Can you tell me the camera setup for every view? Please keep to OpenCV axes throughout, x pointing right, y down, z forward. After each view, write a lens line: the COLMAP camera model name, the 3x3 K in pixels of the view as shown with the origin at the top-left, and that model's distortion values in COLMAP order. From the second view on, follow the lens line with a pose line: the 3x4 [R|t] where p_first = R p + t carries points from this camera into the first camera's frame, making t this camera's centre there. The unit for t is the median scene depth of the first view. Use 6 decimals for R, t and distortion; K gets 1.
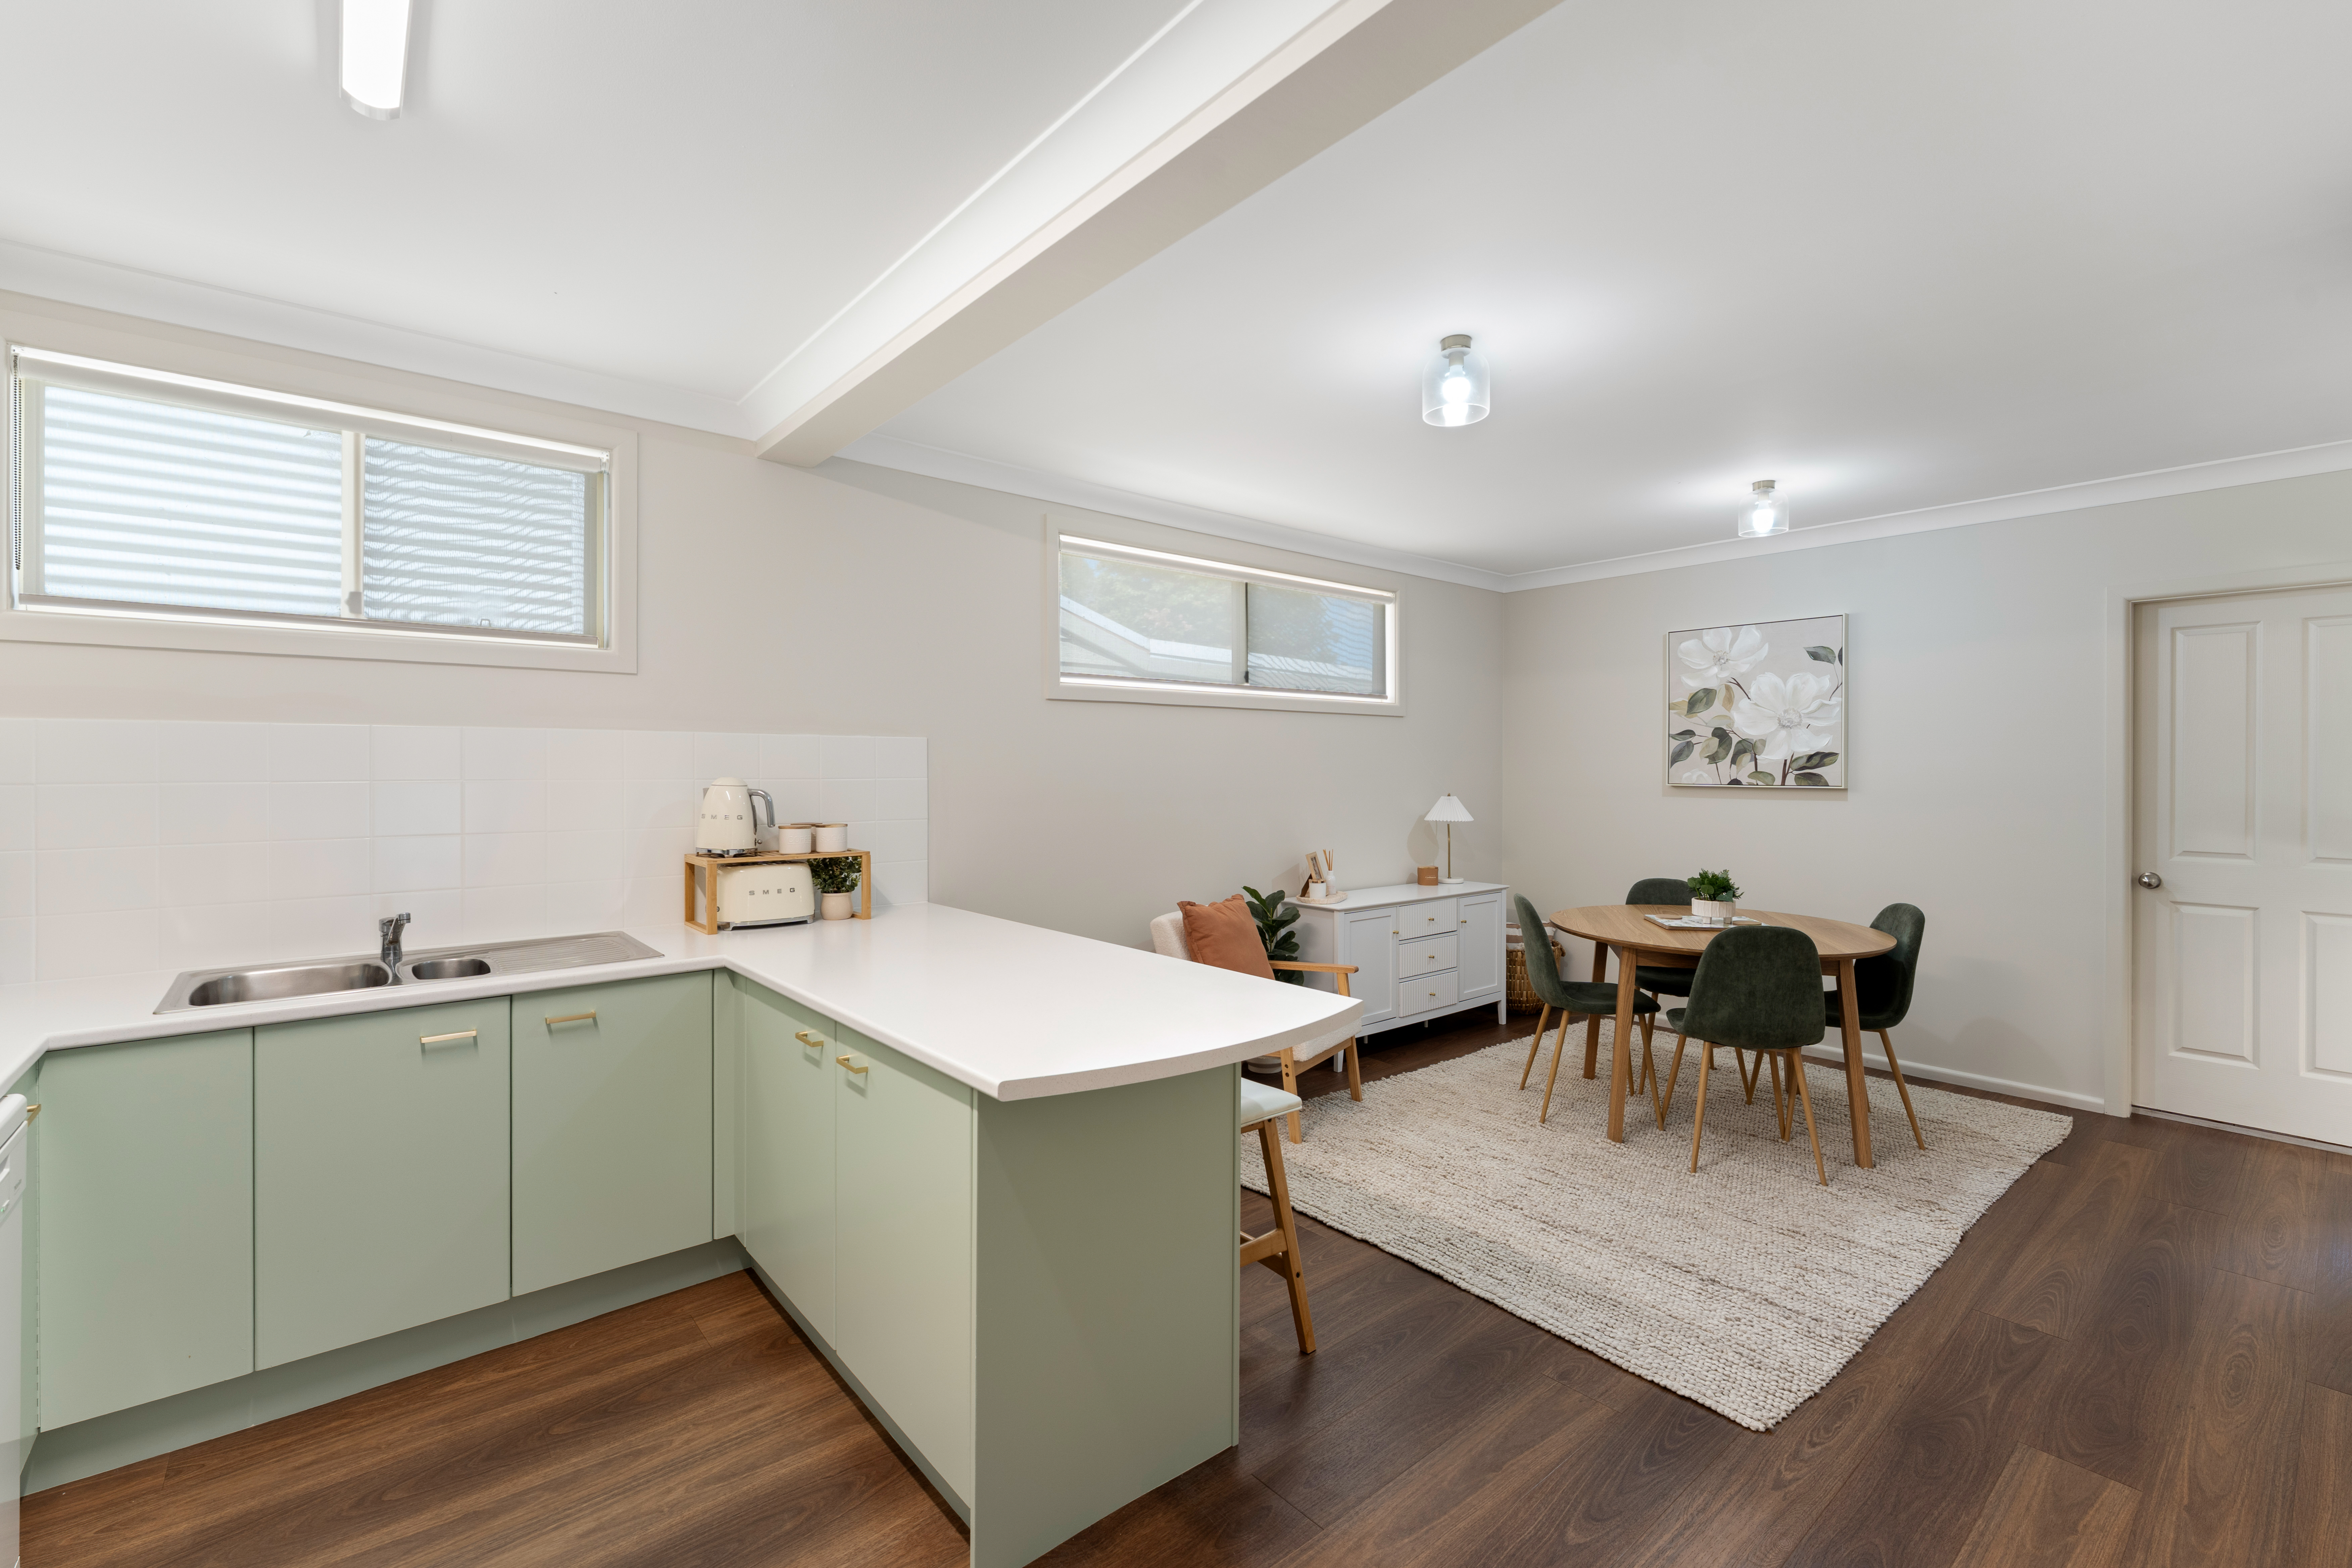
lens RADIAL K [[1002.6, 0, 1176.0], [0, 1002.6, 784.0], [0, 0, 1]] dist [-0.000855, -0.000037]
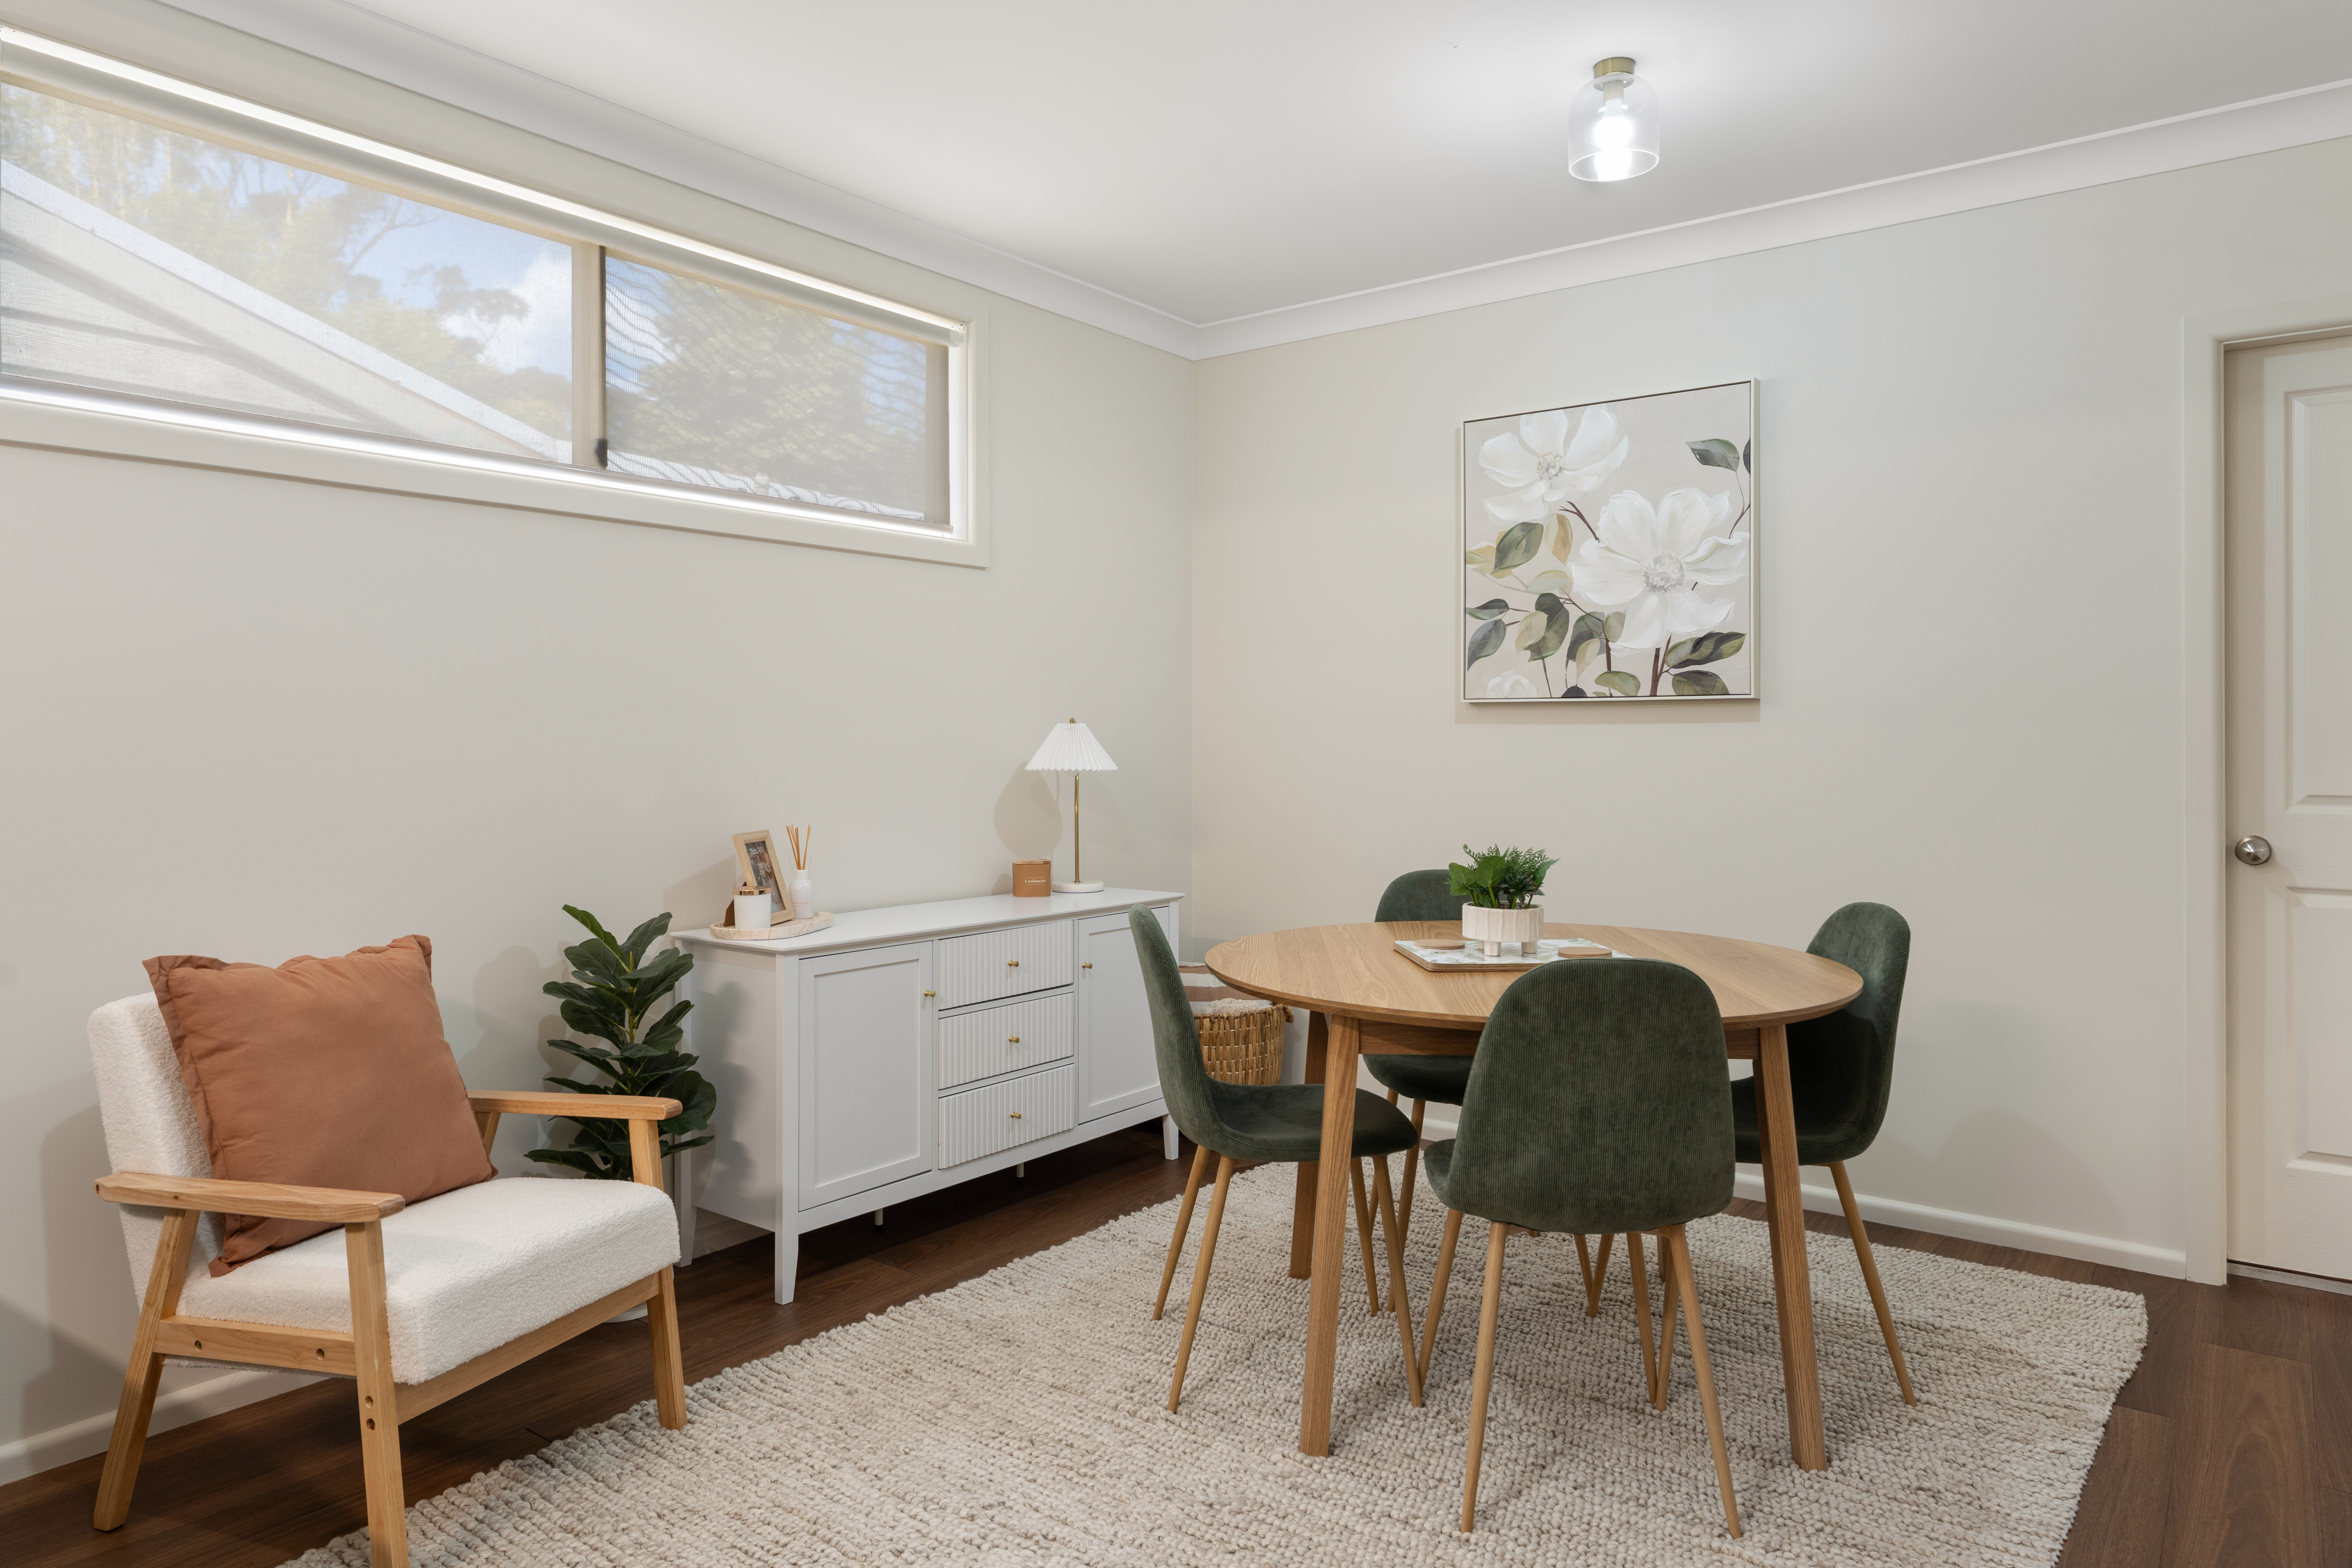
lens RADIAL K [[1459.1, 0, 1178.6], [0, 1459.1, 766.3], [0, 0, 1]] dist [0.002697, -0.001467]
pose [[0.974603, -0.004768, 0.223887, 0.190951], [0.004729, 0.999989, 0.000709, 0.041187], [-0.223888, 0.000368, 0.974615, 0.308220]]
